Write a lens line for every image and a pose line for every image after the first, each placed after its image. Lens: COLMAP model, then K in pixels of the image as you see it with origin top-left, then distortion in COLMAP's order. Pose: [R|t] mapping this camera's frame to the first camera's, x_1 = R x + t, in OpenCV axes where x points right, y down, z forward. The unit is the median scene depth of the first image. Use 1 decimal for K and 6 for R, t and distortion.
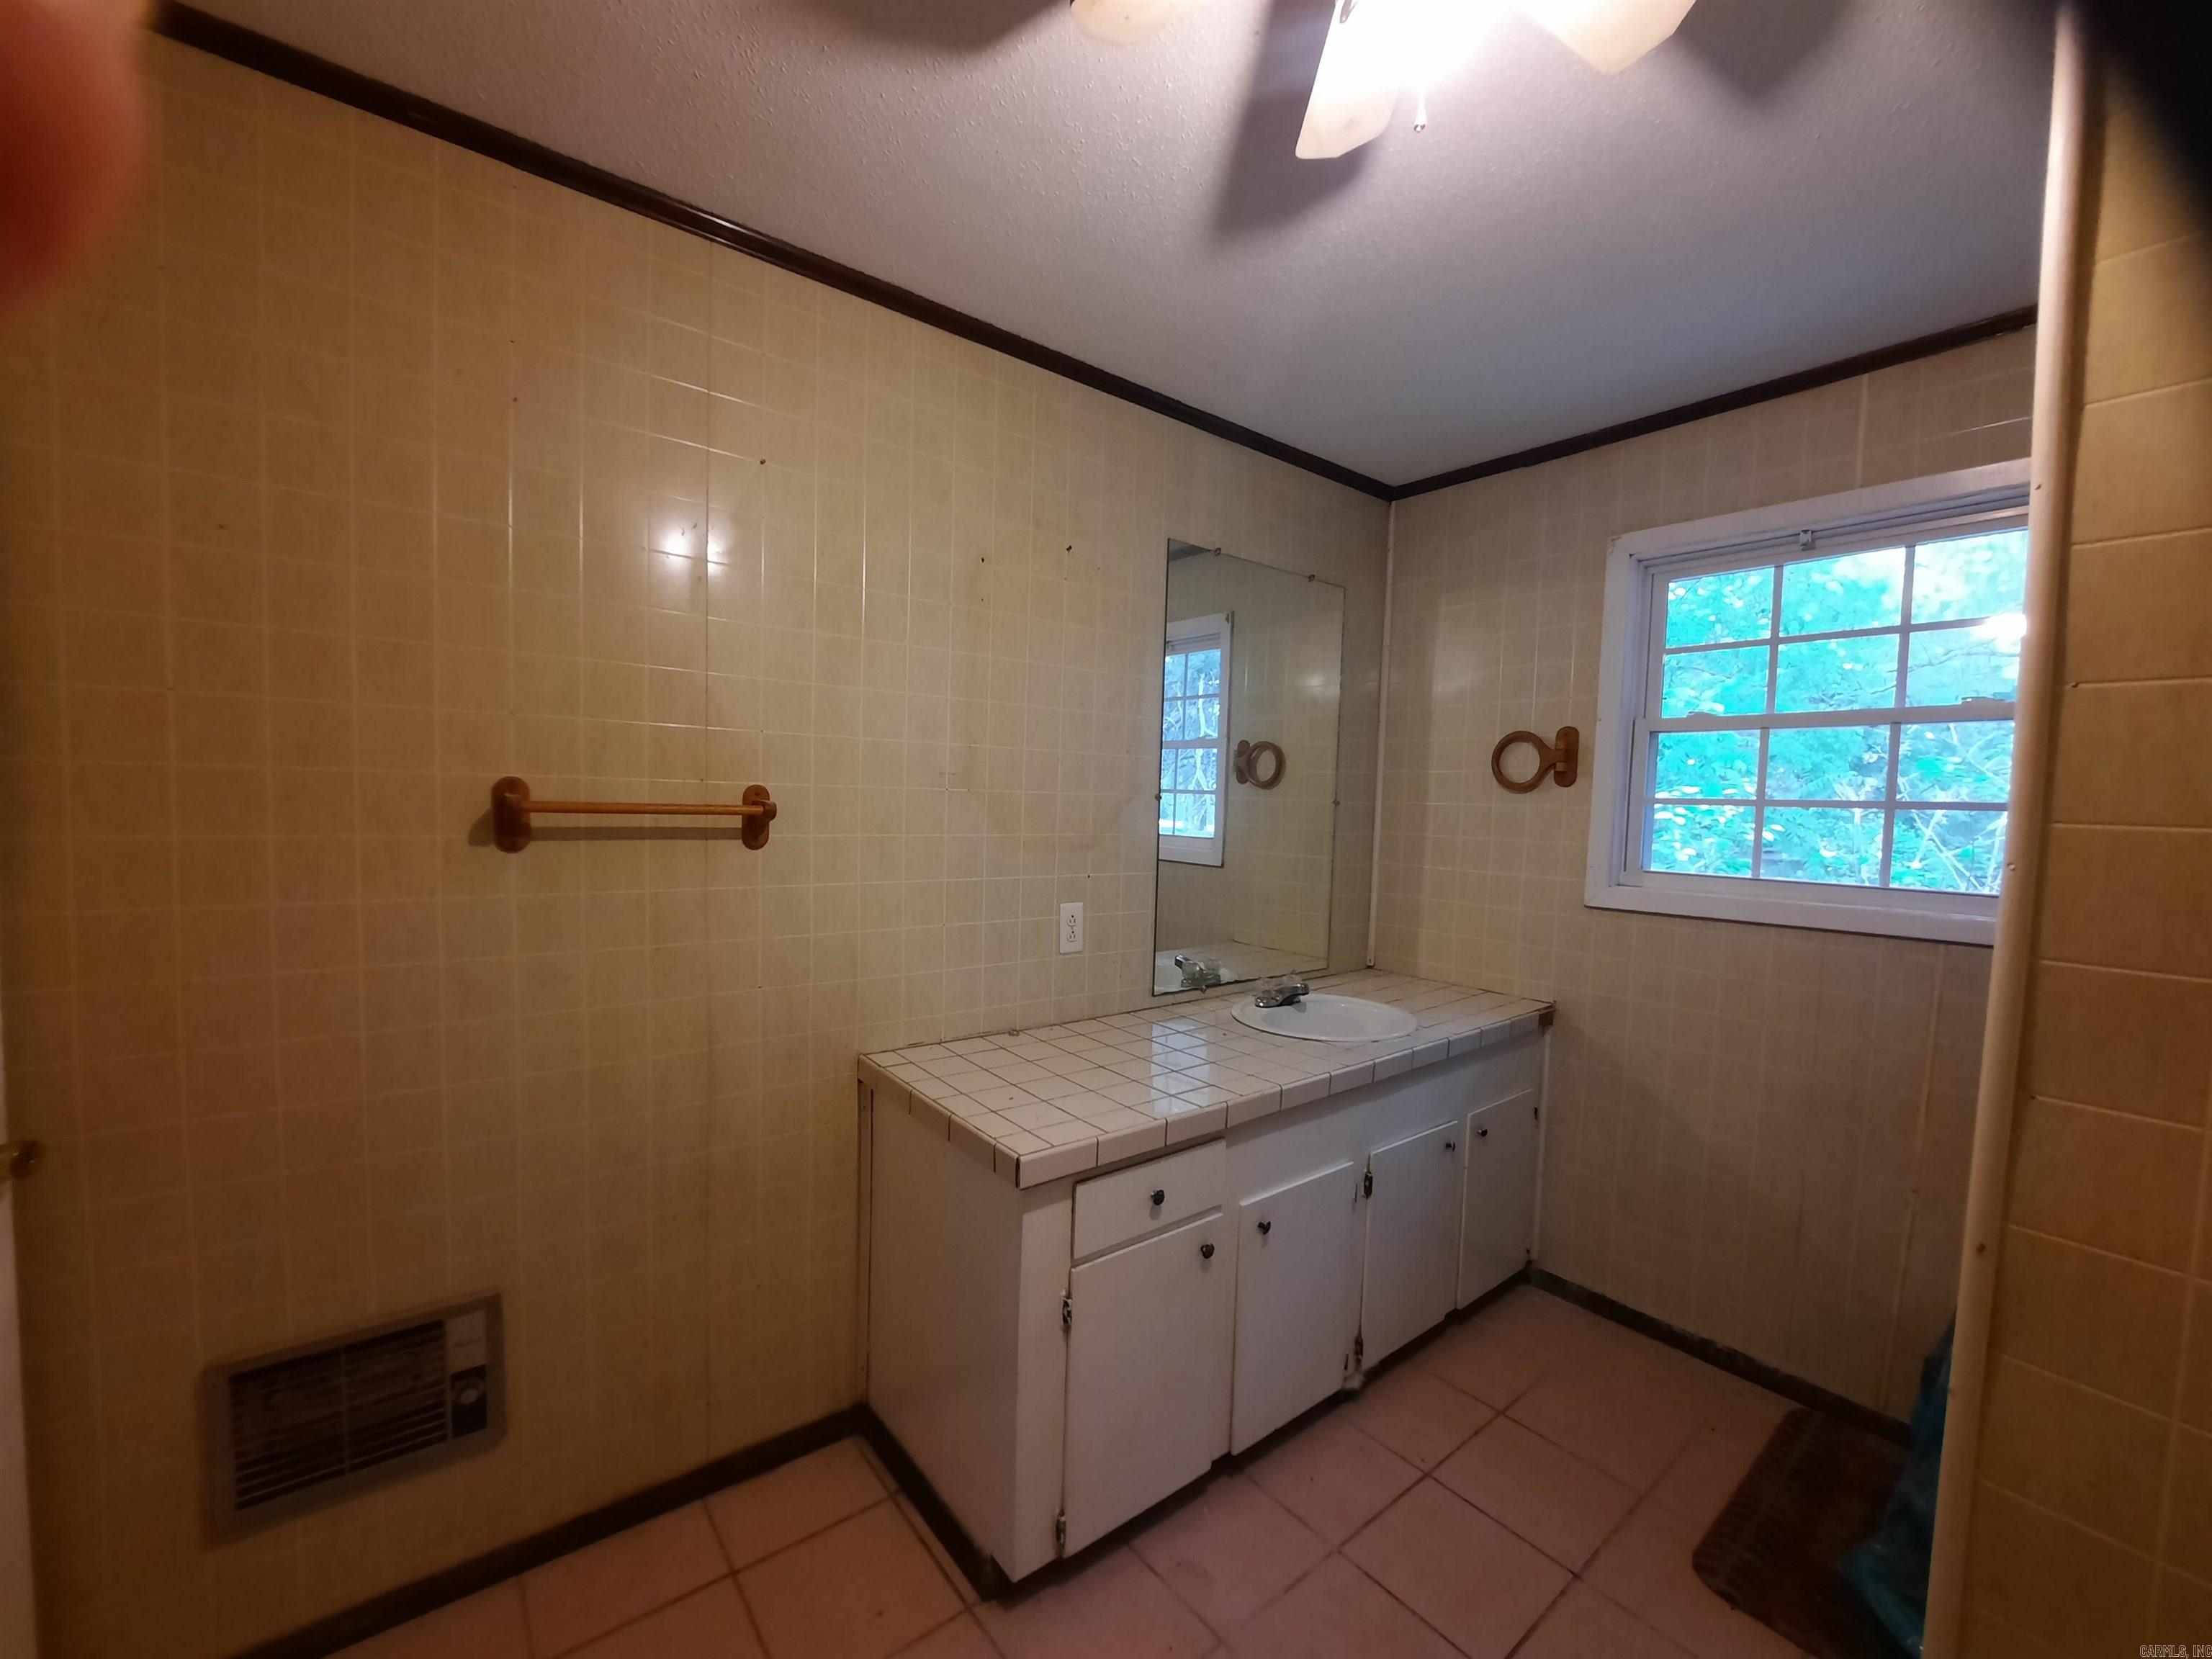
lens RADIAL K [[892.1, 0, 1088.7], [0, 892.1, 824.2], [0, 0, 1]] dist [-0.003391, -0.000398]
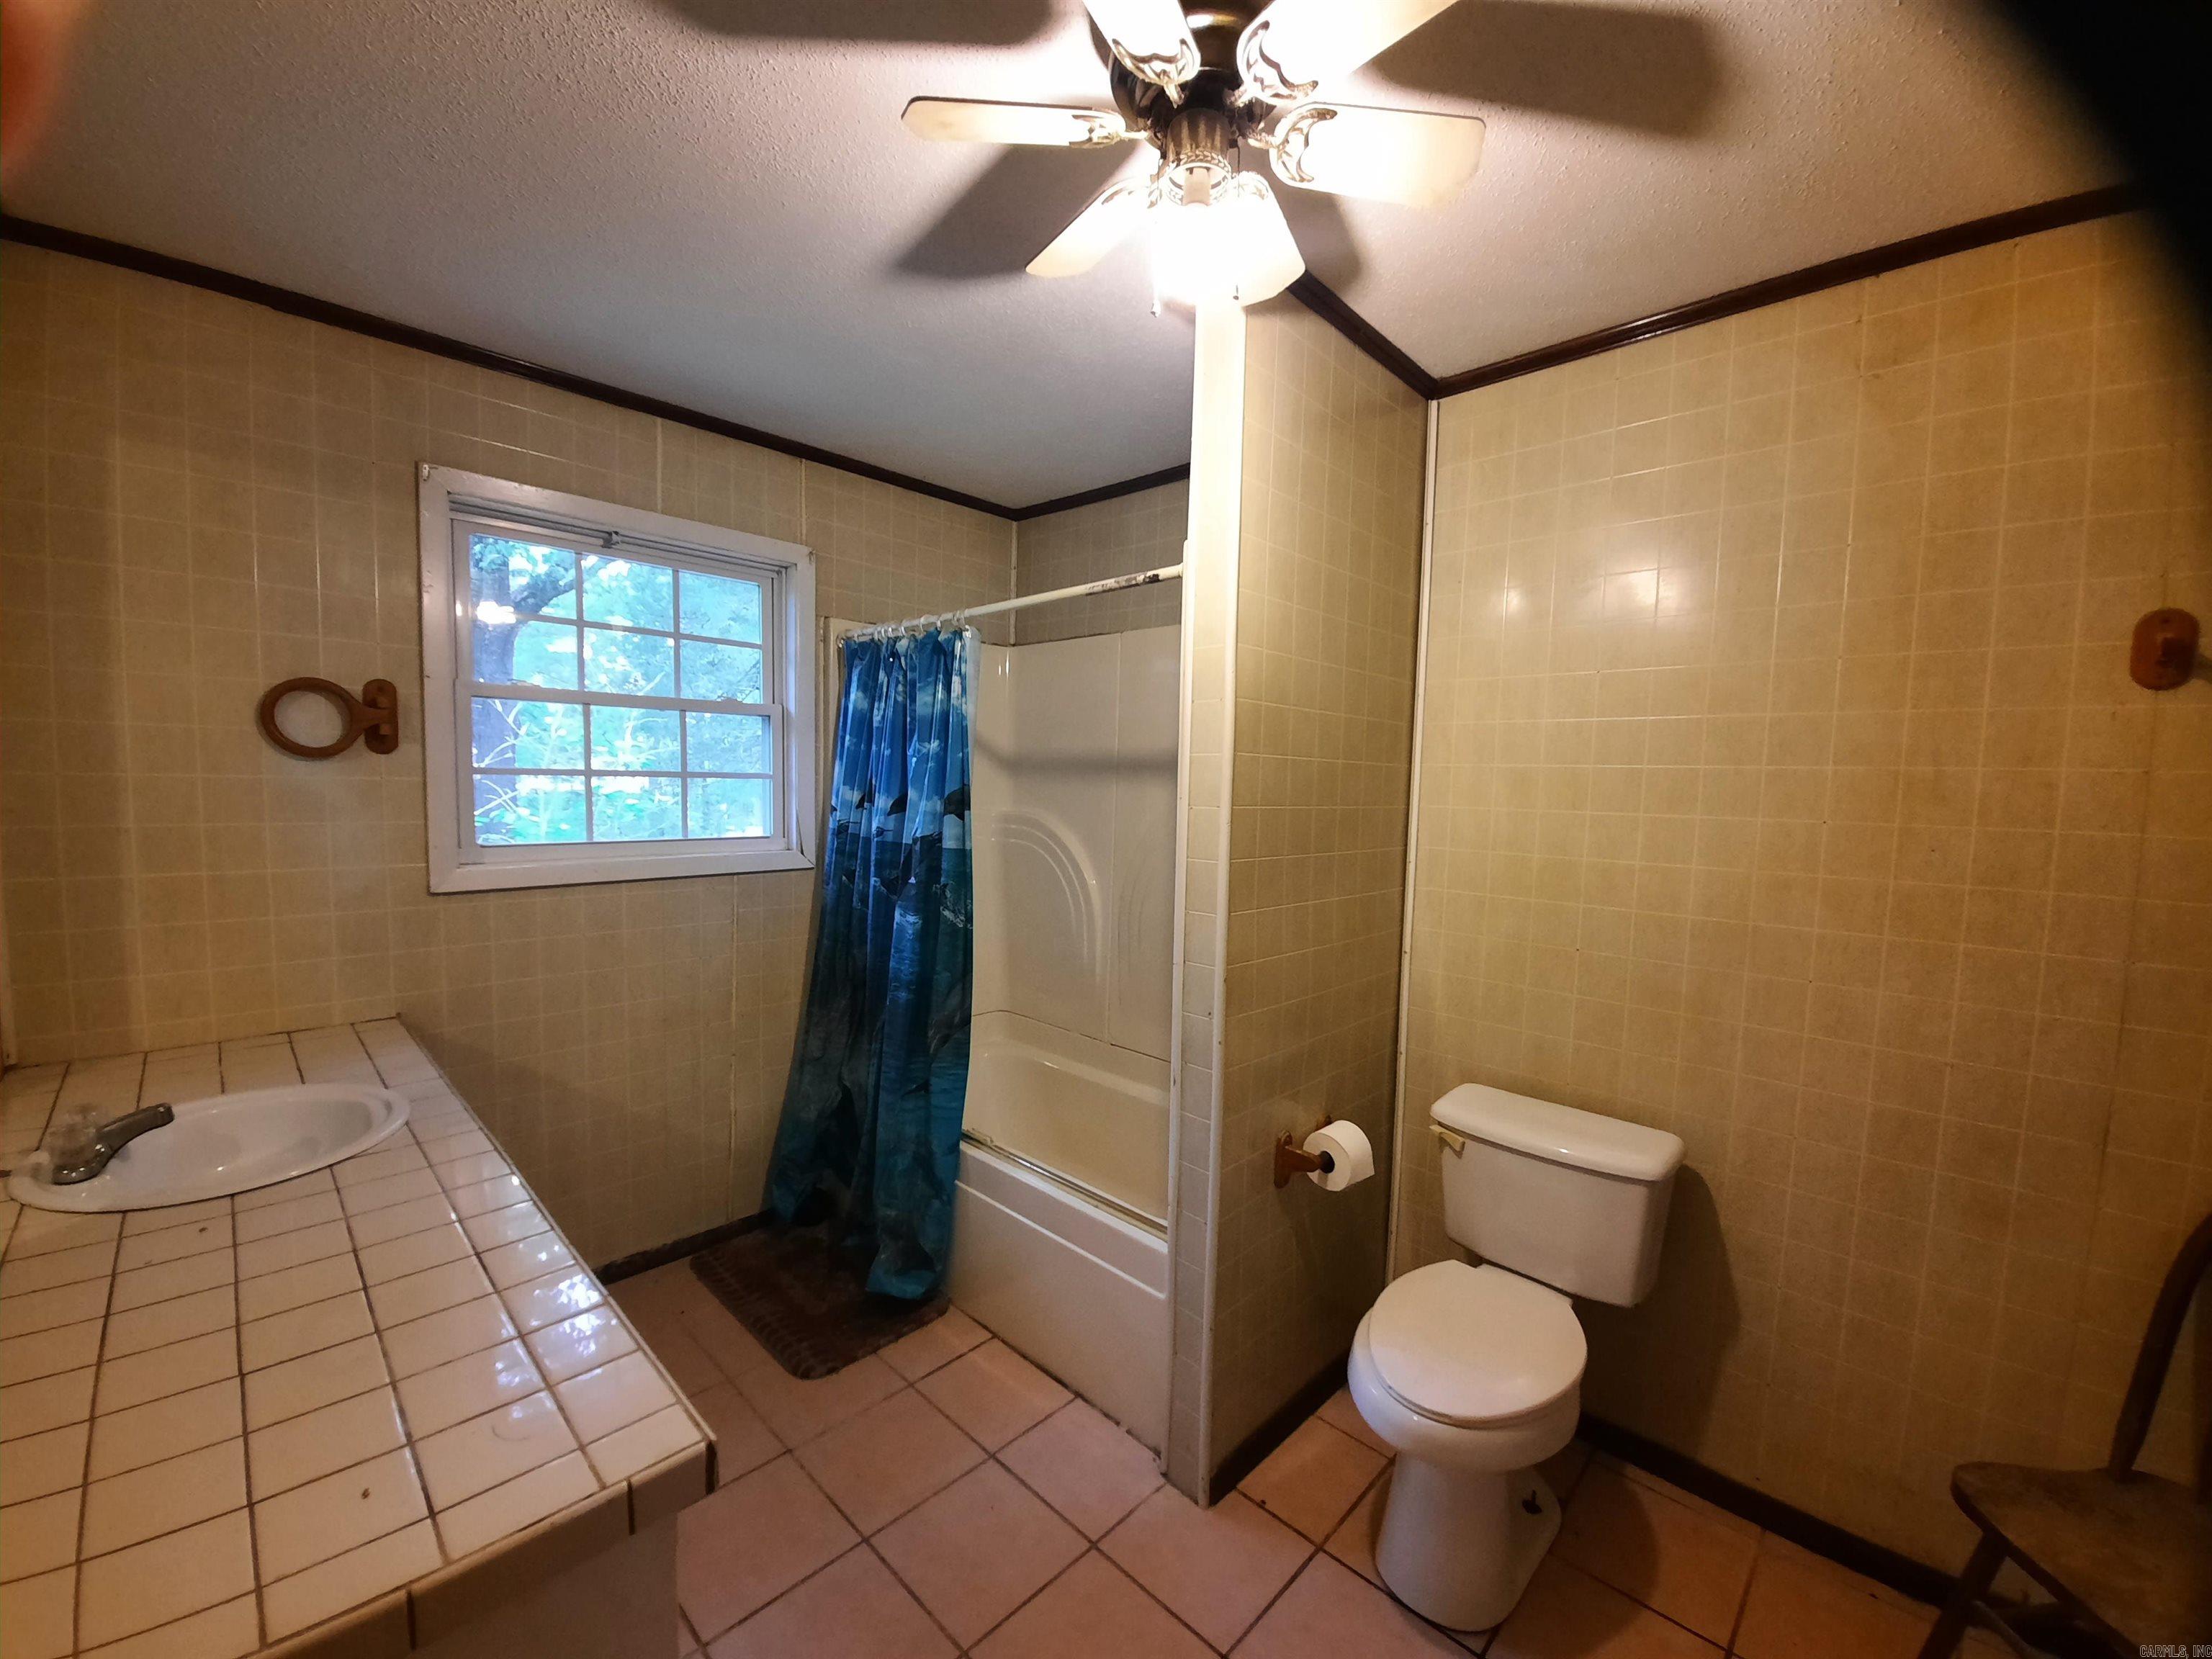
lens RADIAL K [[892.1, 0, 1090.4], [0, 892.1, 842.7], [0, 0, 1]] dist [-0.003391, -0.000398]
pose [[-0.115826, -0.093145, 0.988892, -0.368055], [0.013463, 0.995355, 0.095331, -0.030902], [-0.993178, 0.024356, -0.114034, 0.468089]]
